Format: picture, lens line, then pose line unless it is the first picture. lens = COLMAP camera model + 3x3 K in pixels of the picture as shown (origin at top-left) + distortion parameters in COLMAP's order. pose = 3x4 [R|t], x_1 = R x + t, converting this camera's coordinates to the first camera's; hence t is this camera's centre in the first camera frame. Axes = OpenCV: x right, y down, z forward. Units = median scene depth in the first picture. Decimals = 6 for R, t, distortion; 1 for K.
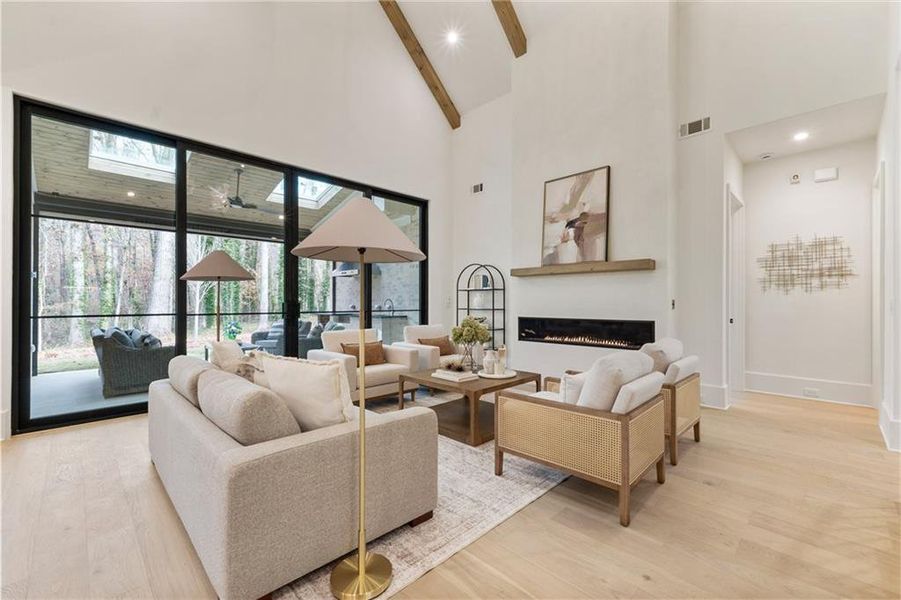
lens RADIAL K [[382.8, 0, 457.1], [0, 382.8, 297.4], [0, 0, 1]] dist [0.004222, -0.001503]
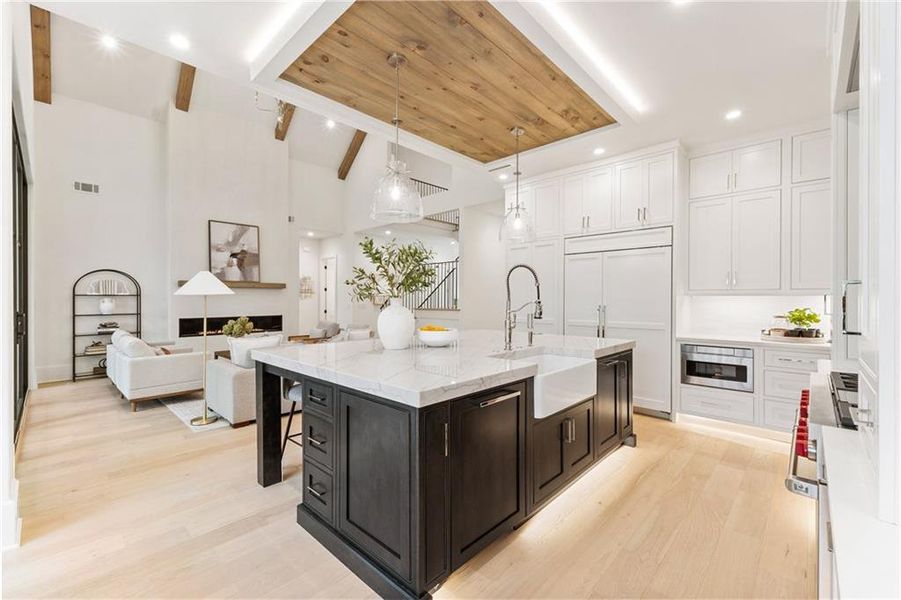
lens RADIAL K [[382.8, 0, 457.8], [0, 382.8, 301.0], [0, 0, 1]] dist [0.004222, -0.001503]
pose [[-0.036607, -0.006483, 0.999309, -1.280206], [-0.013502, 0.999891, 0.005992, -0.029675], [-0.999239, -0.013273, -0.036690, 0.155847]]
